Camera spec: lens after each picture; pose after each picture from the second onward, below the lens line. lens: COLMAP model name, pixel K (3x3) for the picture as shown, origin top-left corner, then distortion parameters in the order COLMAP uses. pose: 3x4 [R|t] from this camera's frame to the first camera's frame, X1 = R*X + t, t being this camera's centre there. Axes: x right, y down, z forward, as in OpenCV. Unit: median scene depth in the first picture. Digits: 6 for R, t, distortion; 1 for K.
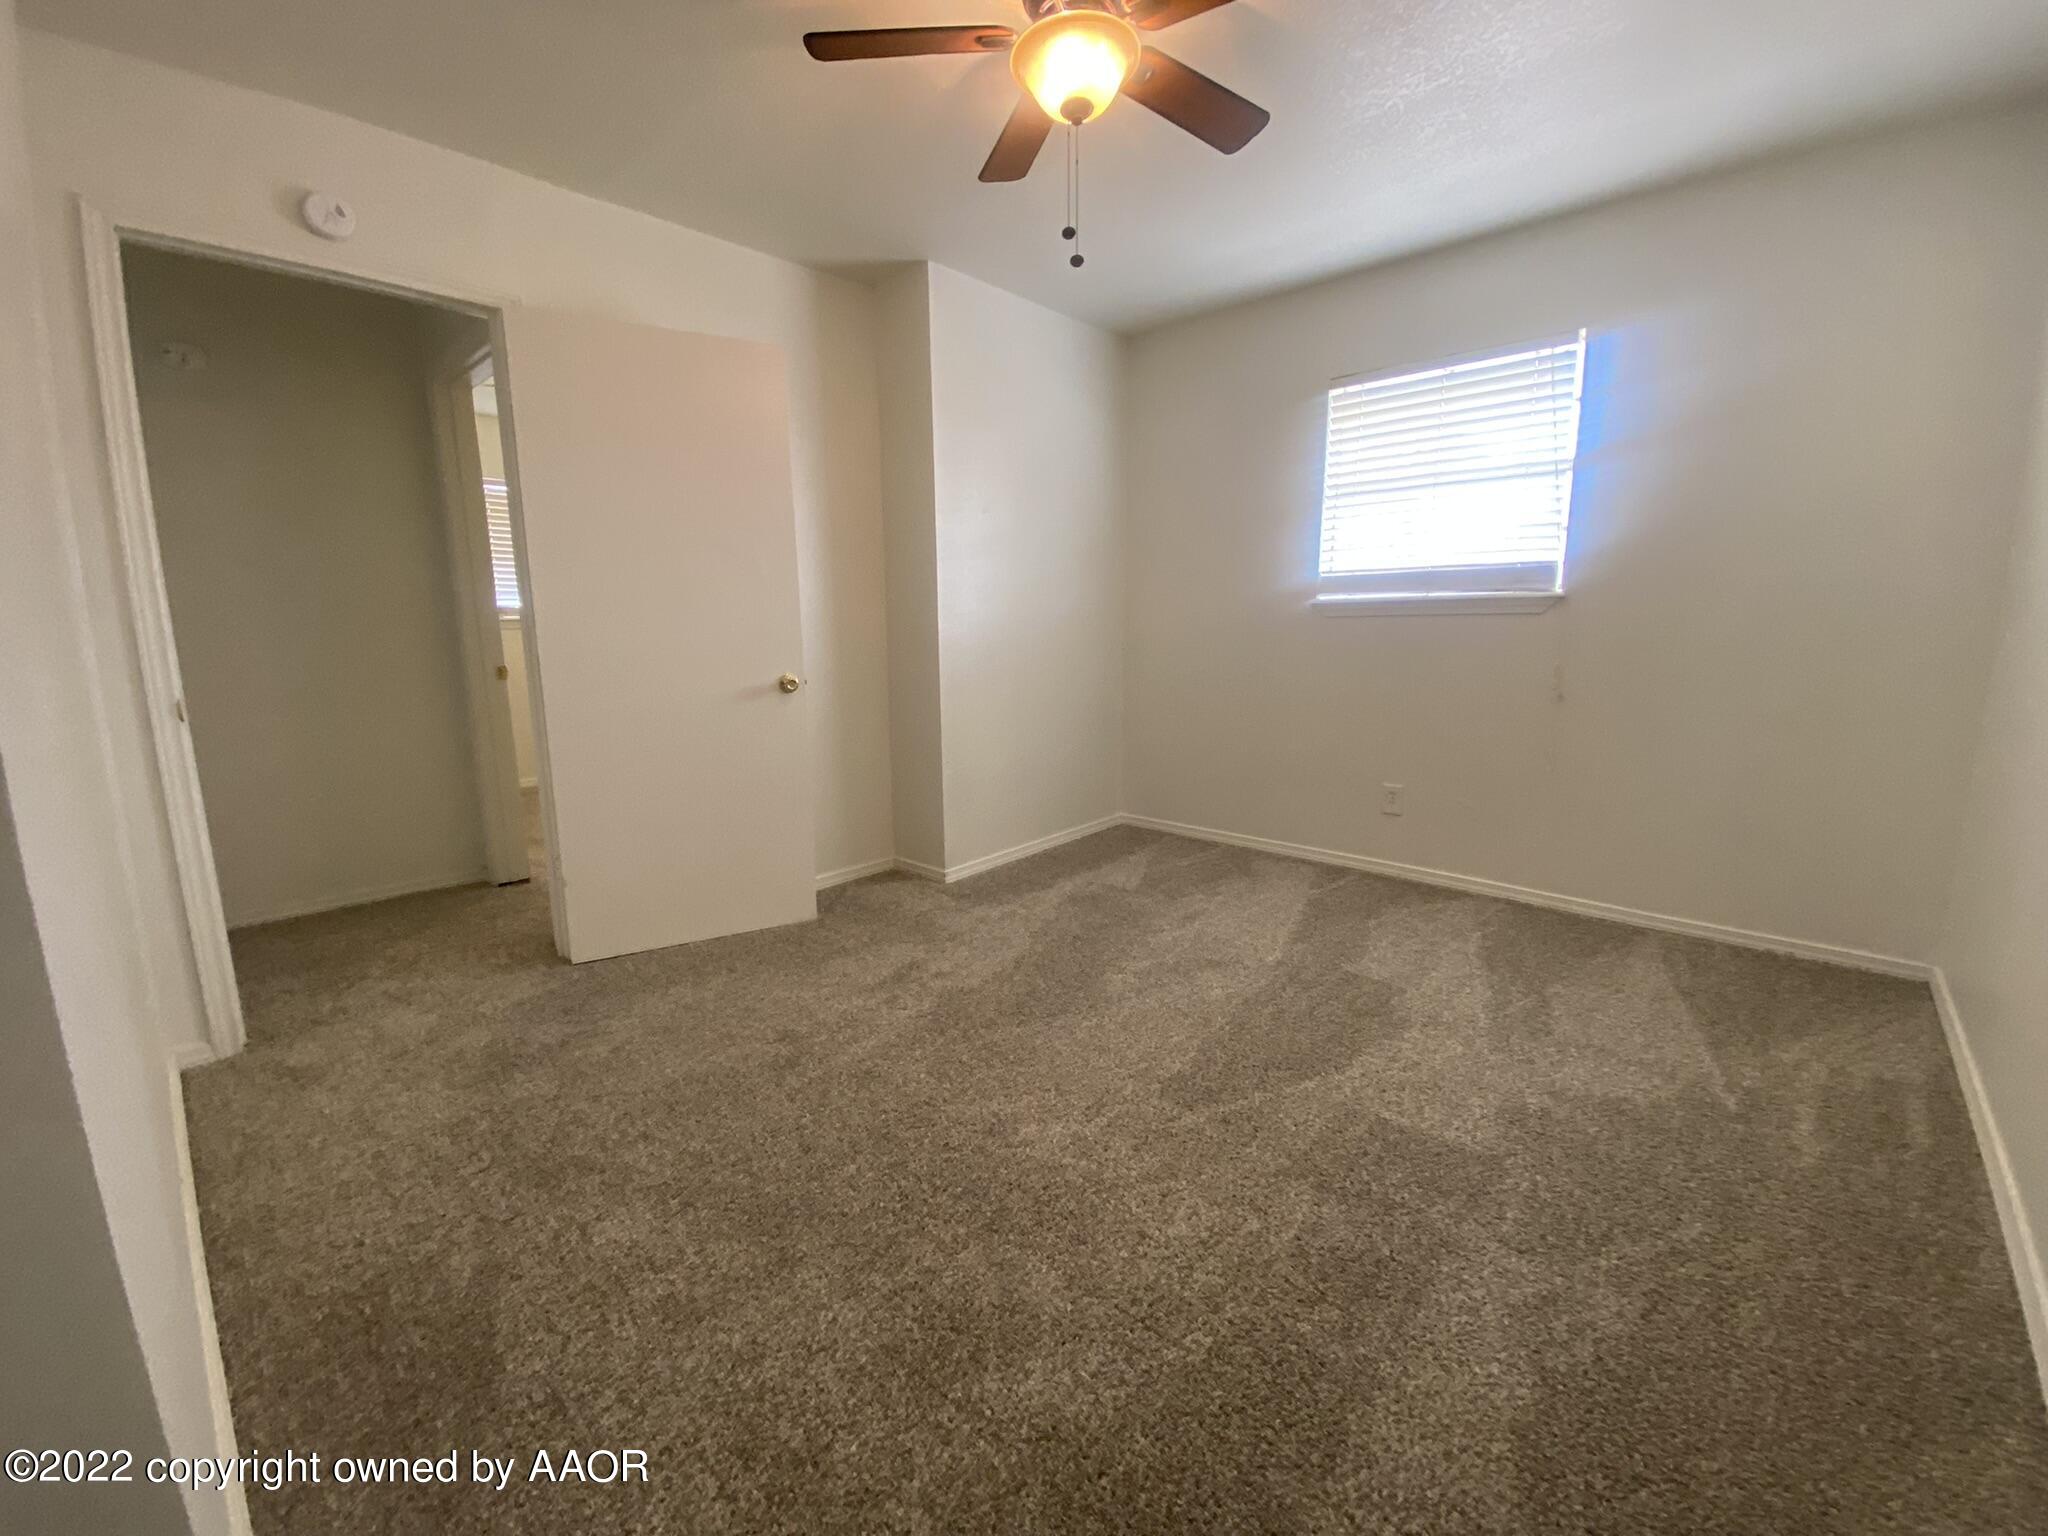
lens RADIAL K [[823.3, 0, 1024.0], [0, 823.3, 768.0], [0, 0, 1]] dist [-0.000044, -0.000012]
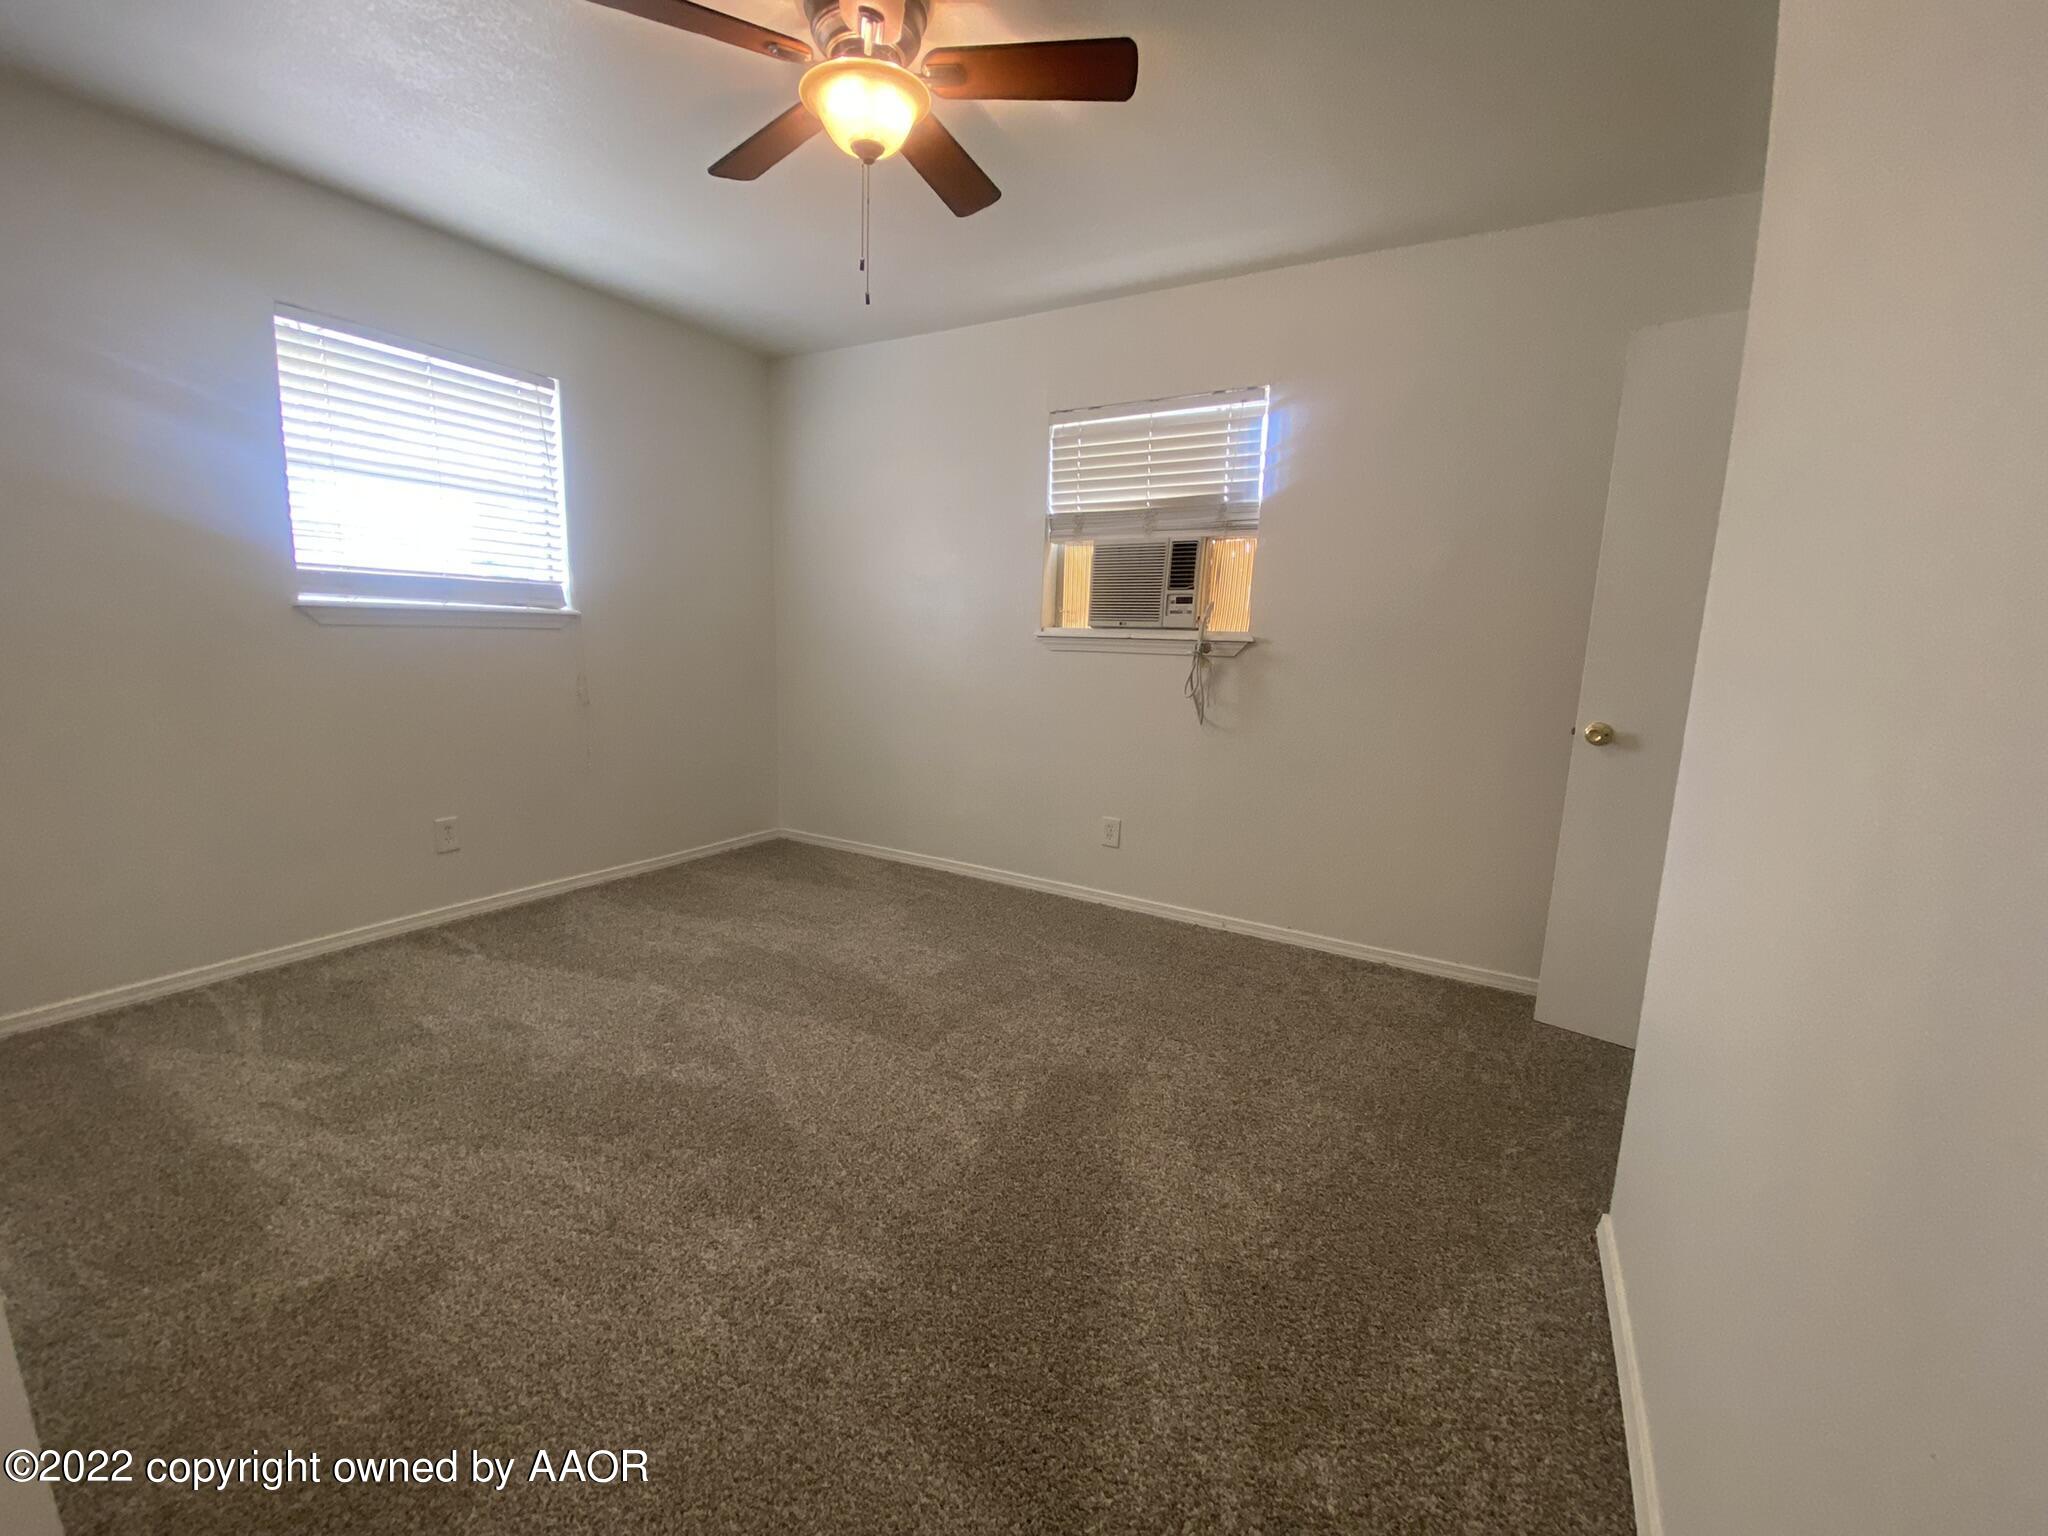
lens RADIAL K [[823.3, 0, 1024.0], [0, 823.3, 768.0], [0, 0, 1]] dist [-0.000044, -0.000012]
pose [[-0.248945, -0.152893, 0.956373, -0.620763], [0.134414, 0.972451, 0.190451, -0.134617], [-0.959145, 0.175962, -0.221536, 0.684713]]
